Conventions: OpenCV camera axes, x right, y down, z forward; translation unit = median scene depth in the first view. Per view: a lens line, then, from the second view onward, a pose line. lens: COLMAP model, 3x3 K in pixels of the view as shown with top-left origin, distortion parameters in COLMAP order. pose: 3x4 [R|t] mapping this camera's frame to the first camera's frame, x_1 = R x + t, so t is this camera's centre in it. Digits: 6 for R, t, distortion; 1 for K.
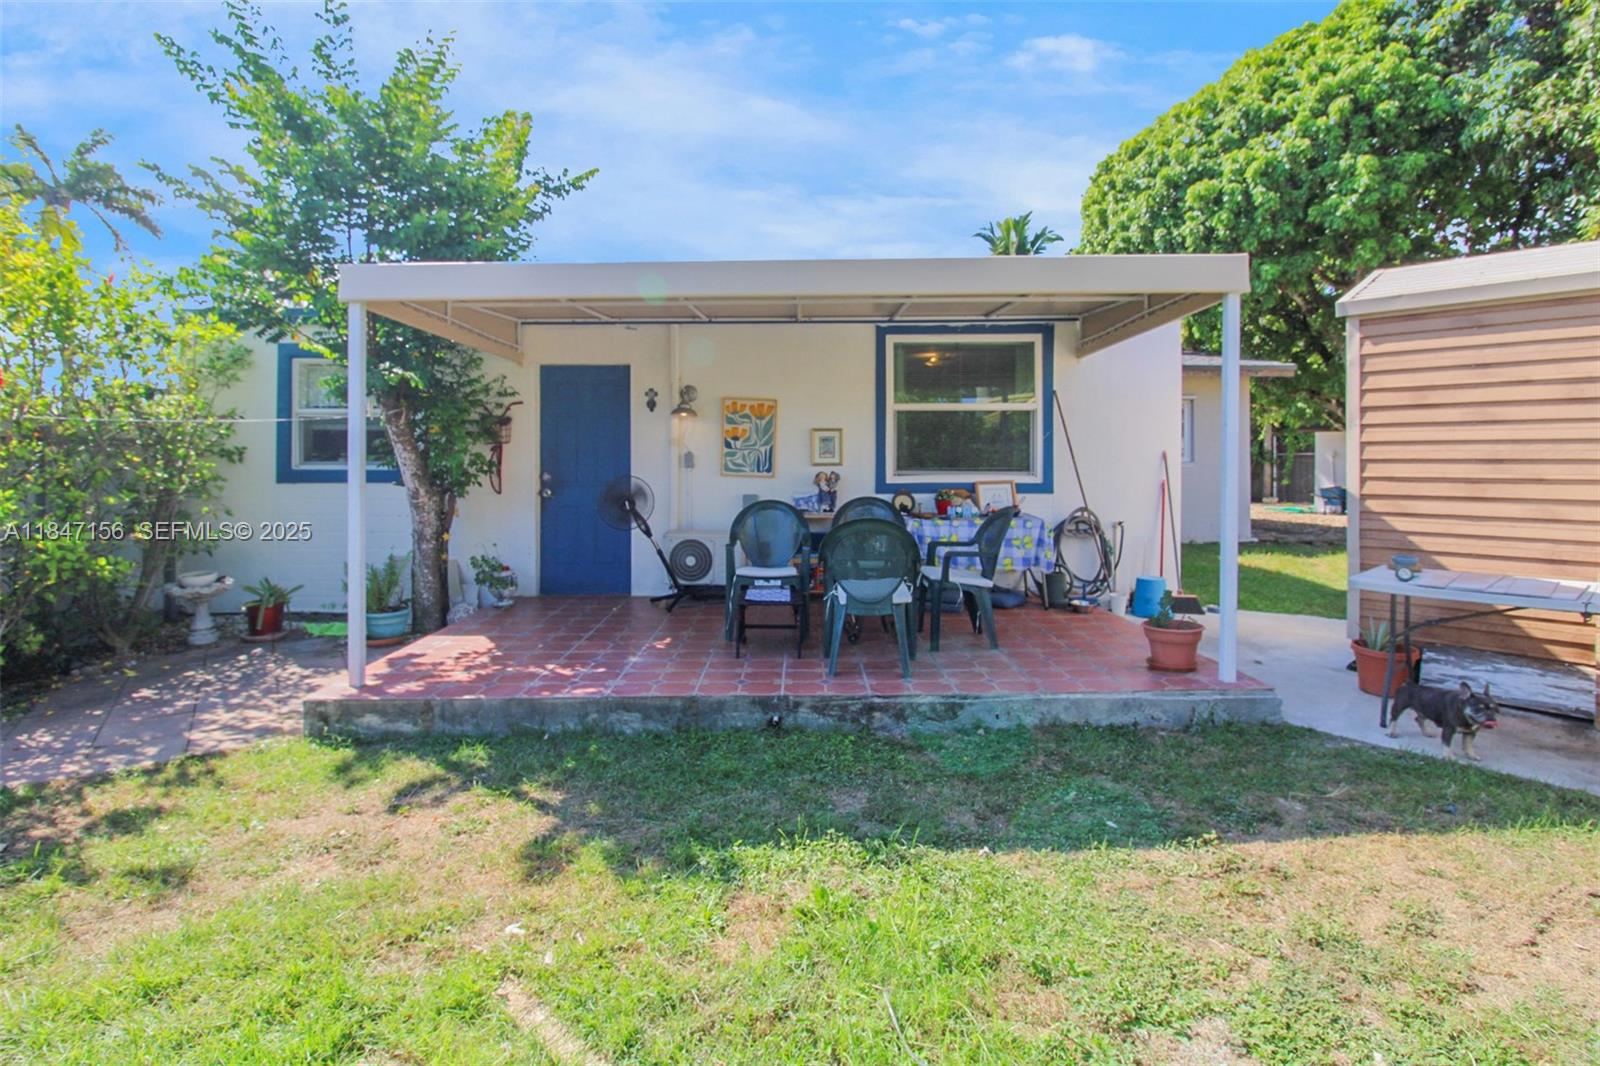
lens RADIAL K [[759.3, 0, 804.3], [0, 759.3, 482.4], [0, 0, 1]] dist [0.000581, -0.000701]
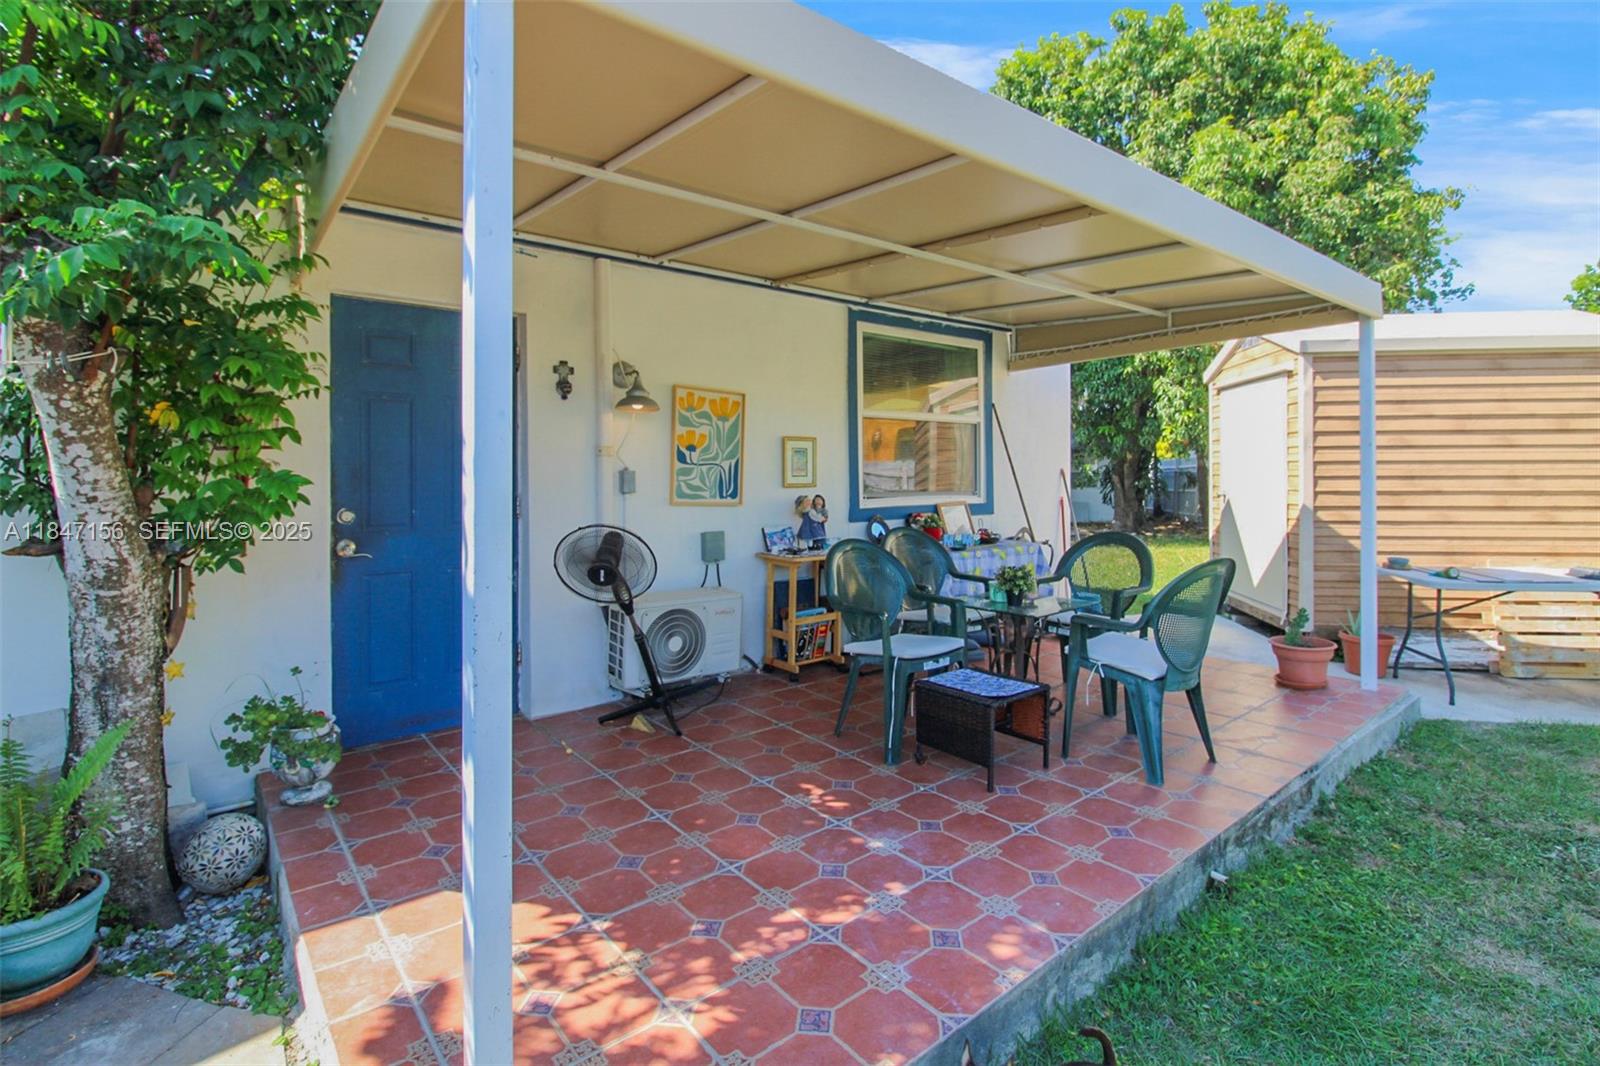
lens RADIAL K [[759.3, 0, 804.3], [0, 759.3, 482.4], [0, 0, 1]] dist [0.000581, -0.000701]
pose [[0.769840, -0.008773, 0.638177, -0.442740], [0.023314, 0.999625, -0.014383, -0.016239], [-0.637812, 0.025951, 0.769755, 0.432999]]
